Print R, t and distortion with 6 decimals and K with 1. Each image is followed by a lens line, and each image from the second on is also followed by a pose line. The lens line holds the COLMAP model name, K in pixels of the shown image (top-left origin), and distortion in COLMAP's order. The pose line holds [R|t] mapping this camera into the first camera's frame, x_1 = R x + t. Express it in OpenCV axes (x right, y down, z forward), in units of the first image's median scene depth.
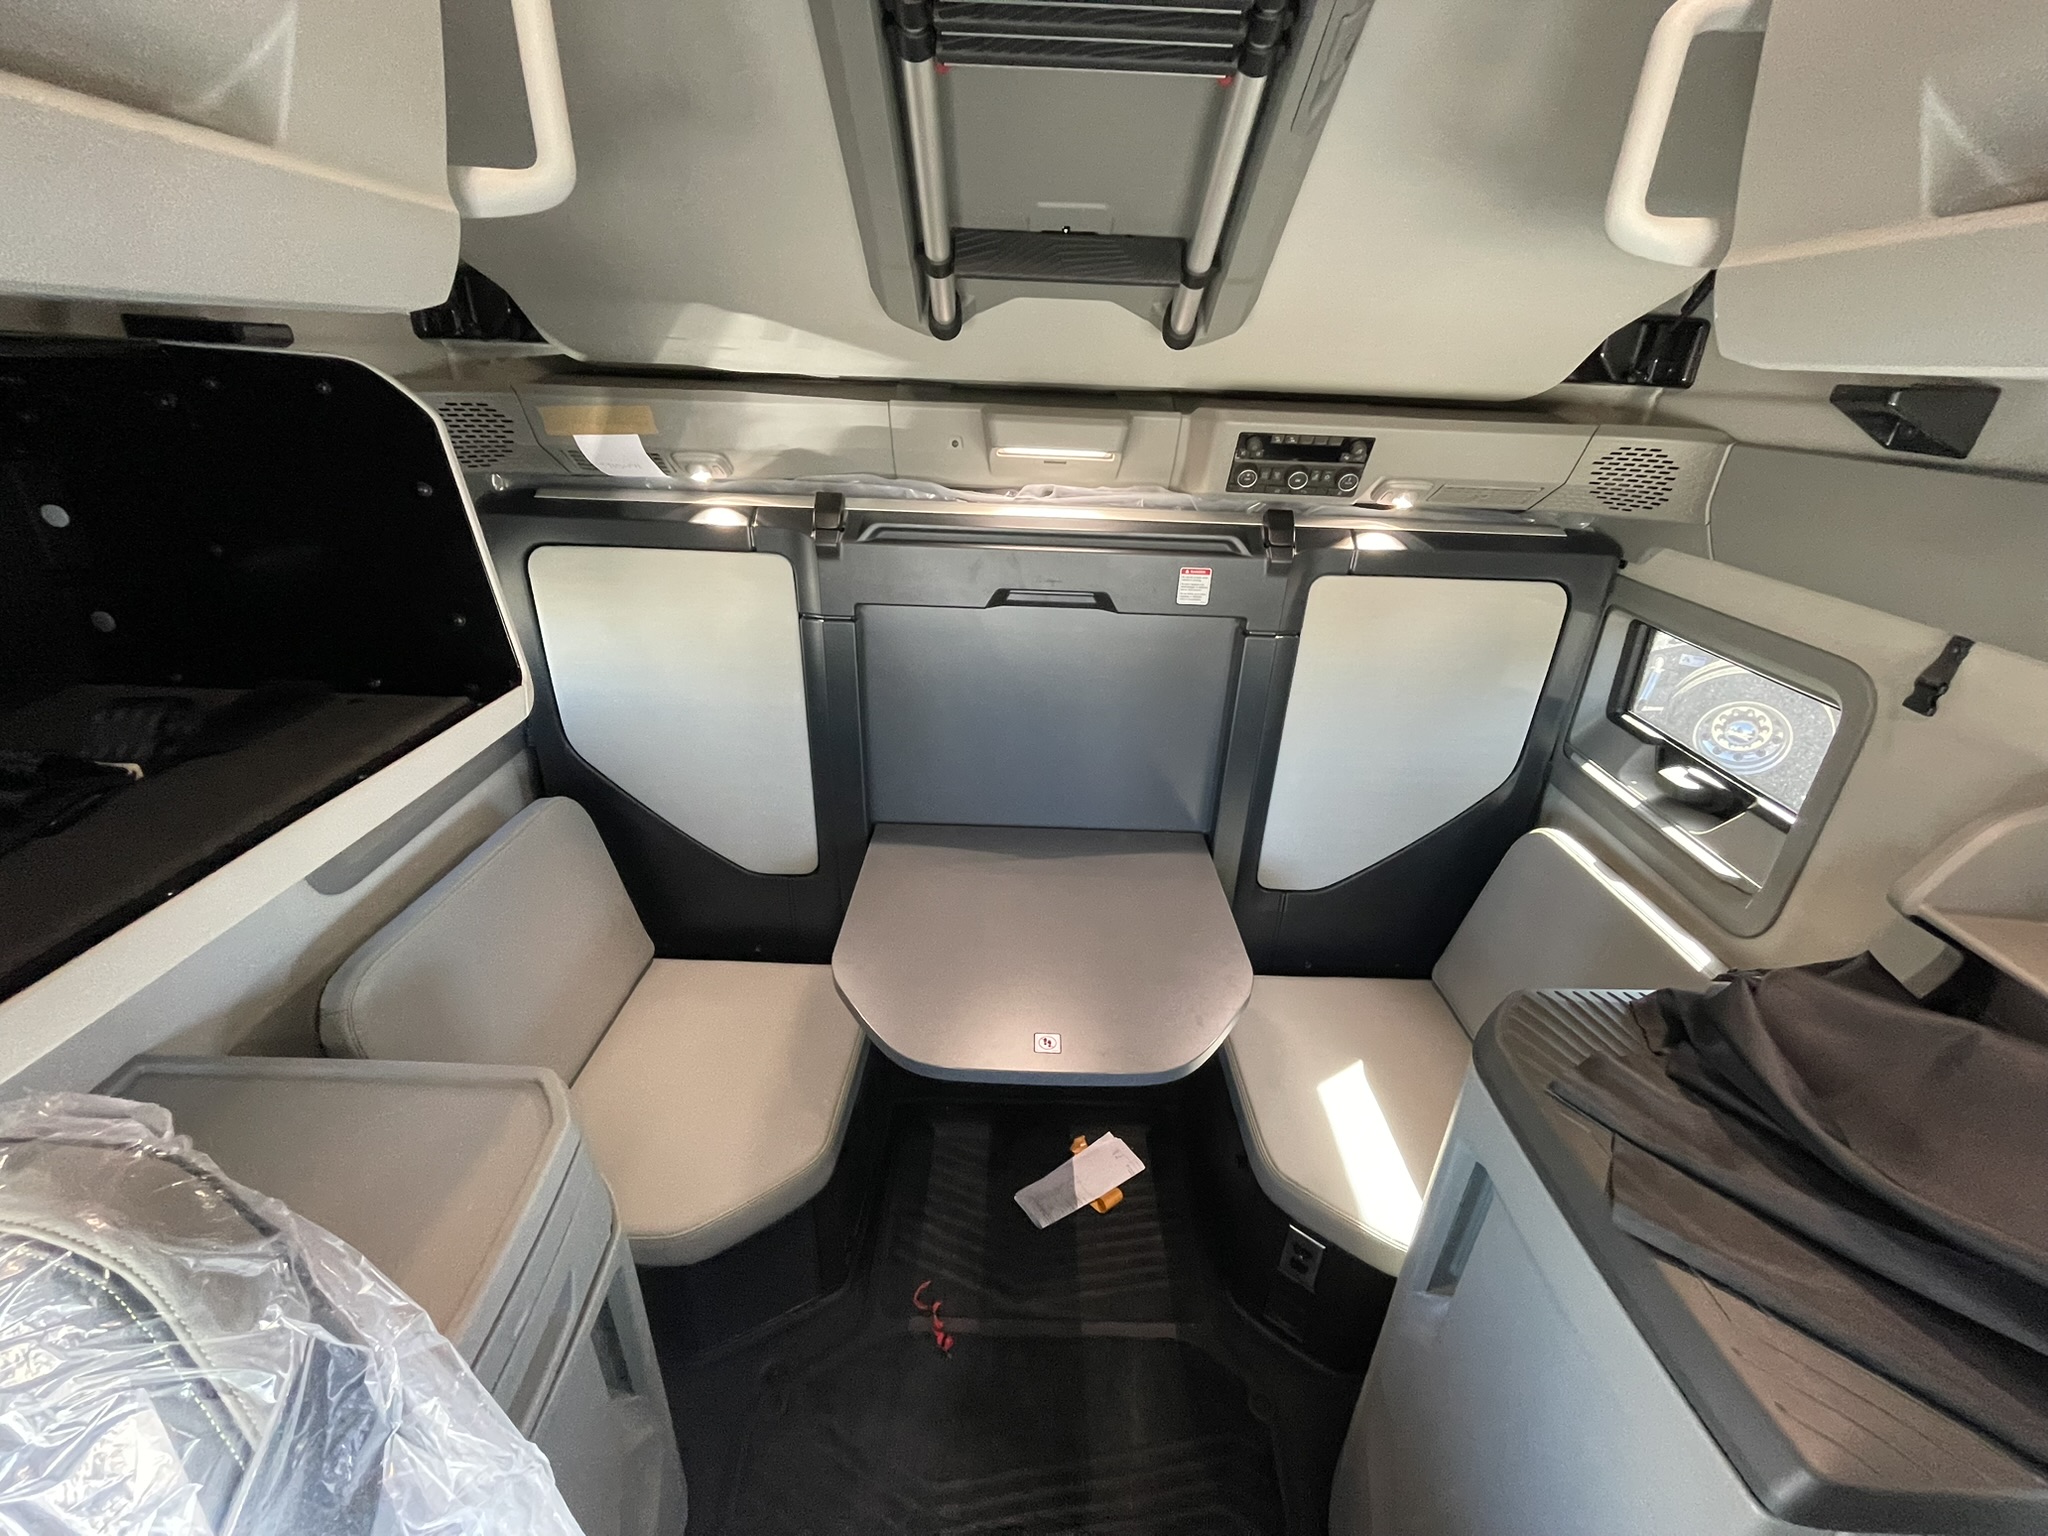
lens RADIAL K [[818.0, 0, 1019.8], [0, 818.0, 769.4], [0, 0, 1]] dist [-0.002783, -0.000455]
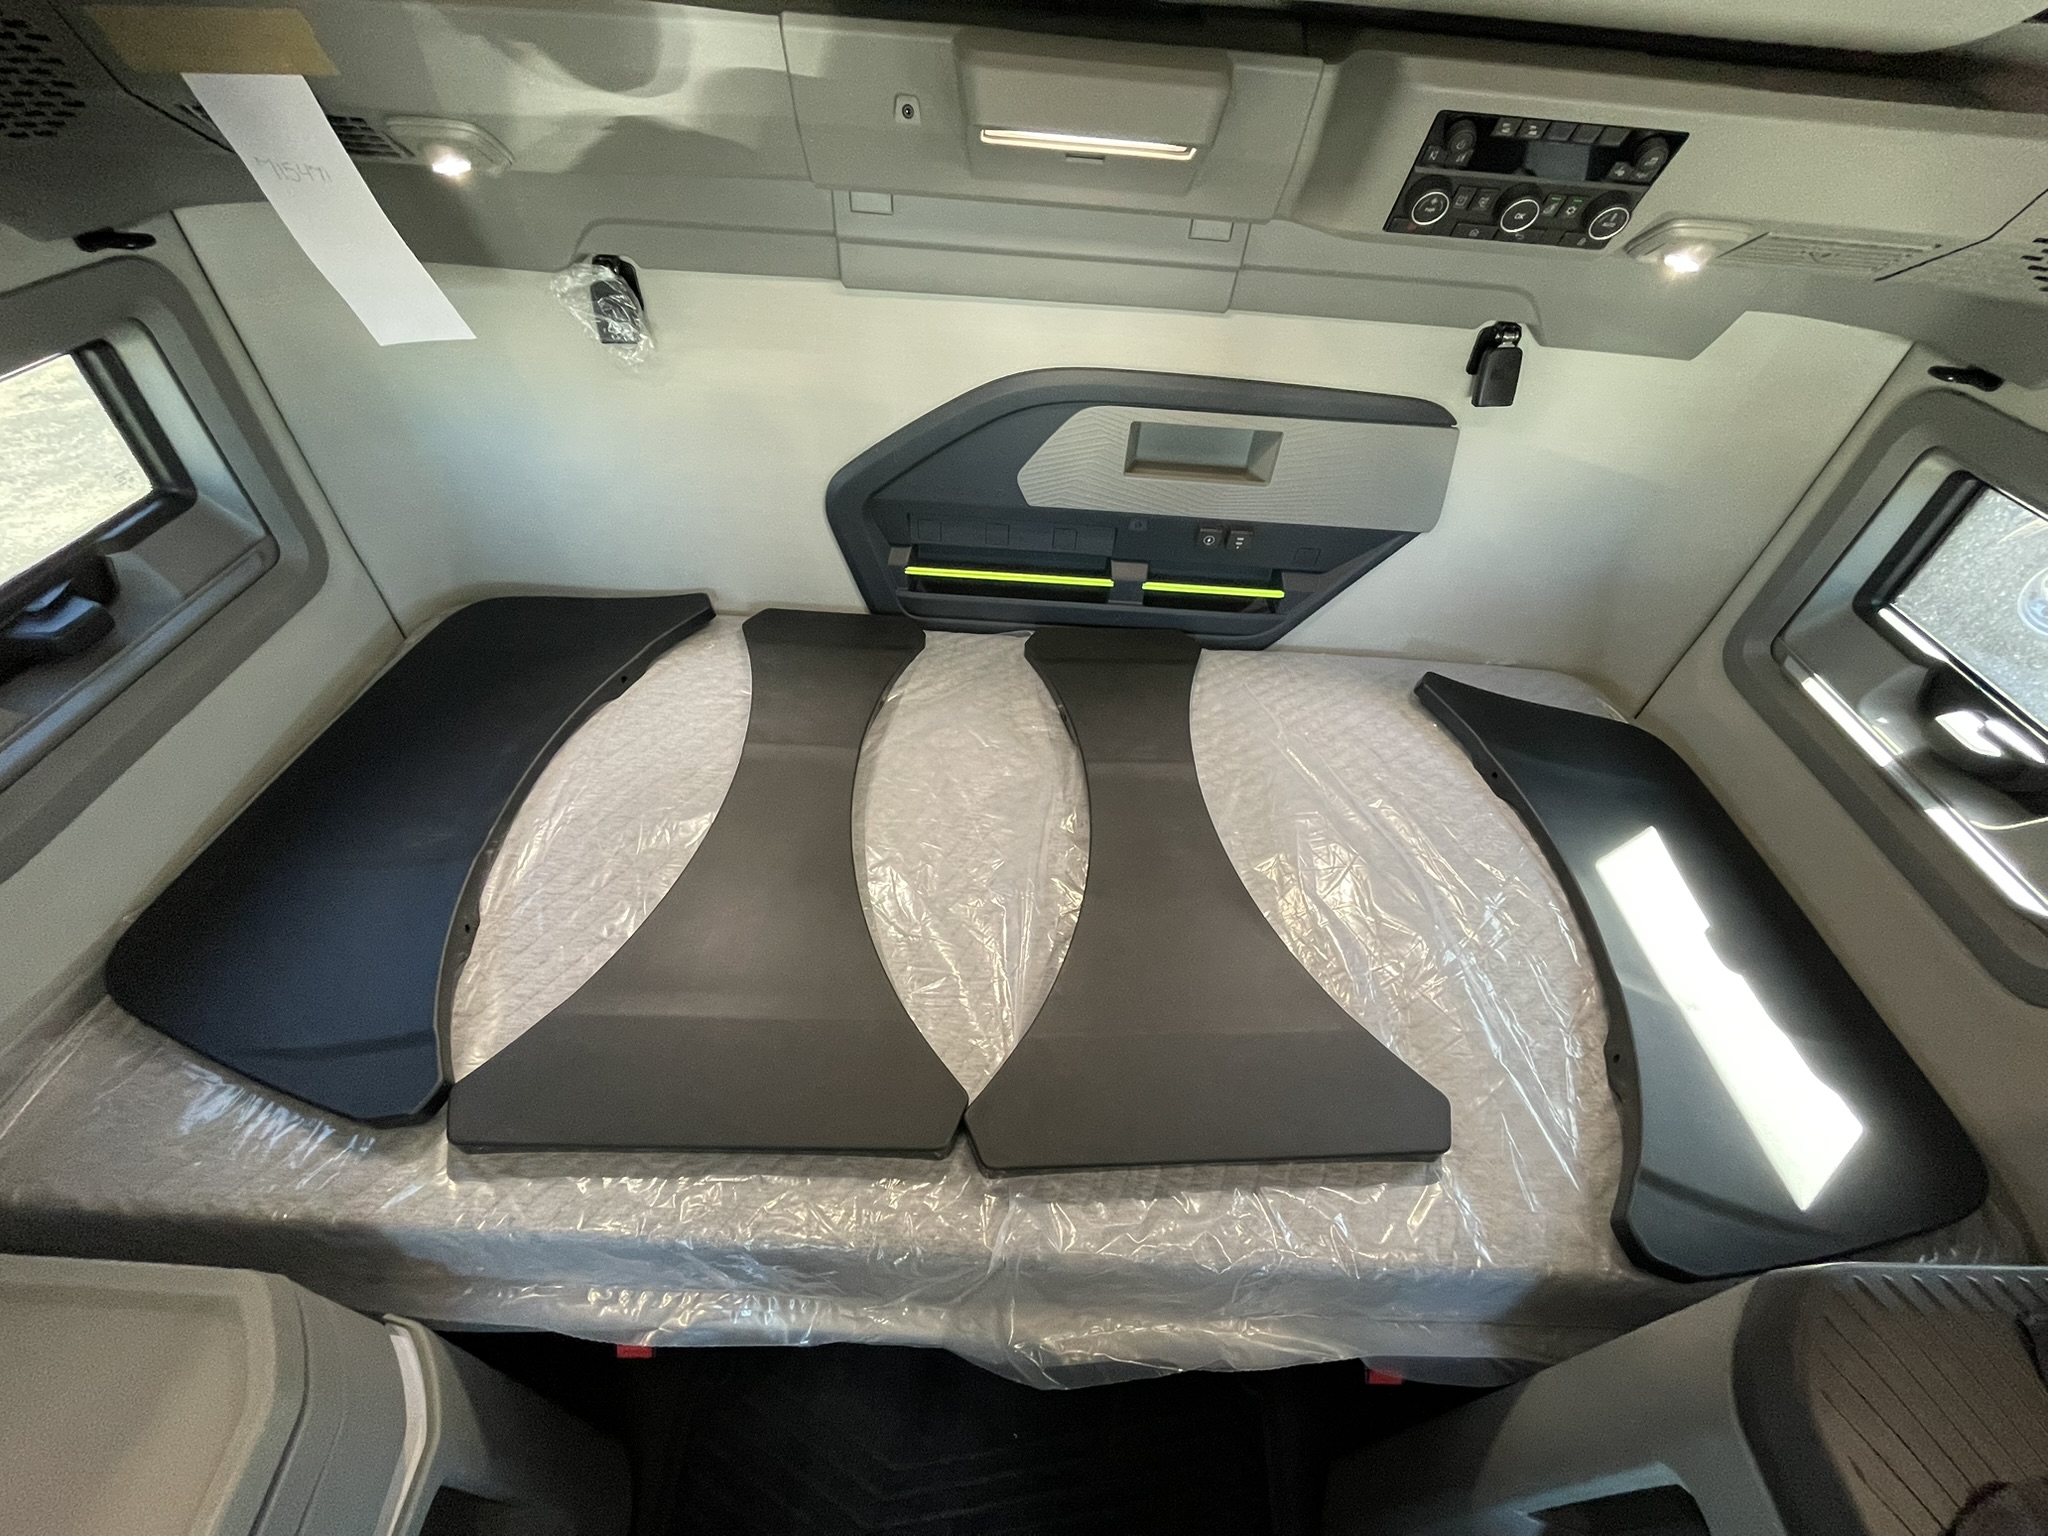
lens RADIAL K [[818.0, 0, 1028.6], [0, 818.0, 763.9], [0, 0, 1]] dist [-0.002783, -0.000455]
pose [[0.999466, 0.032201, 0.005593, 0.013859], [-0.032357, 0.950828, 0.308025, -0.150565], [0.004600, -0.308042, 0.951362, 0.336333]]
